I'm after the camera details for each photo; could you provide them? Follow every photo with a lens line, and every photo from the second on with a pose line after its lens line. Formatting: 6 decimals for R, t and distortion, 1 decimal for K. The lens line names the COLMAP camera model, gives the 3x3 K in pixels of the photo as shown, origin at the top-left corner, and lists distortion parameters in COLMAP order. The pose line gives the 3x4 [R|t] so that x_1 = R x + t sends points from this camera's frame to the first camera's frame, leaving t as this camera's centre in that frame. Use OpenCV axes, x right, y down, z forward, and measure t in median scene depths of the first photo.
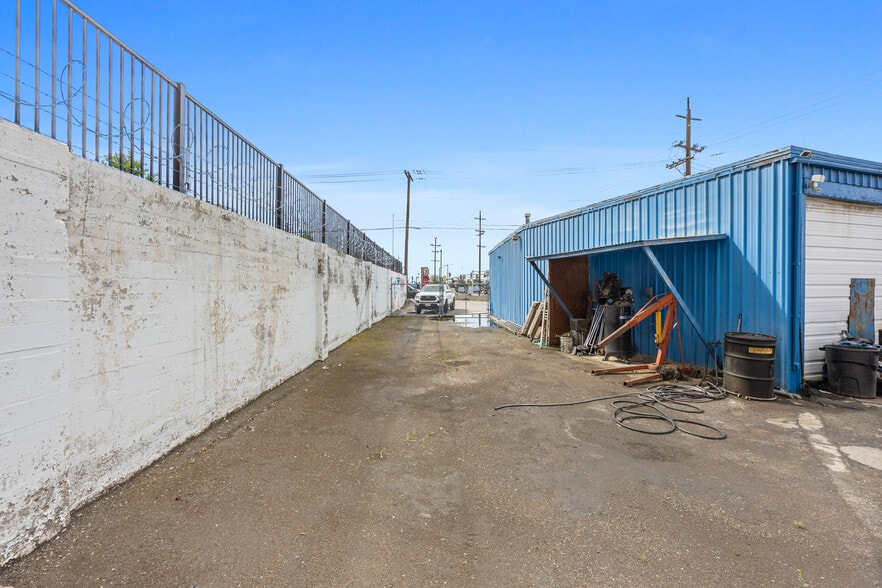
lens RADIAL K [[368.0, 0, 441.0], [0, 368.0, 294.0], [0, 0, 1]] dist [0.001008, 0.000085]
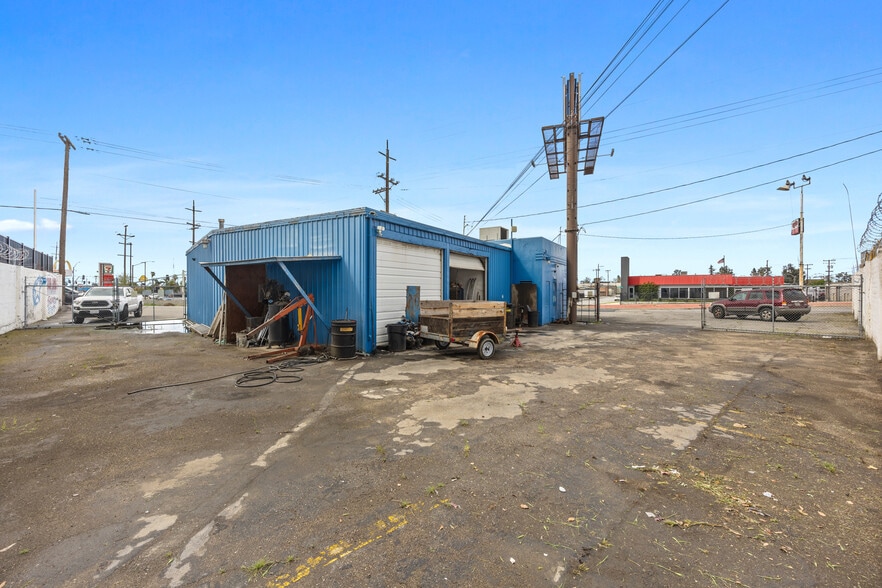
lens RADIAL K [[358.7, 0, 441.0], [0, 358.7, 294.0], [0, 0, 1]] dist [0.001028, 0.000221]
pose [[0.760109, -0.003449, 0.649786, 0.078378], [0.009366, 0.999940, -0.005648, 0.004683], [-0.649728, 0.010379, 0.760096, -0.254651]]
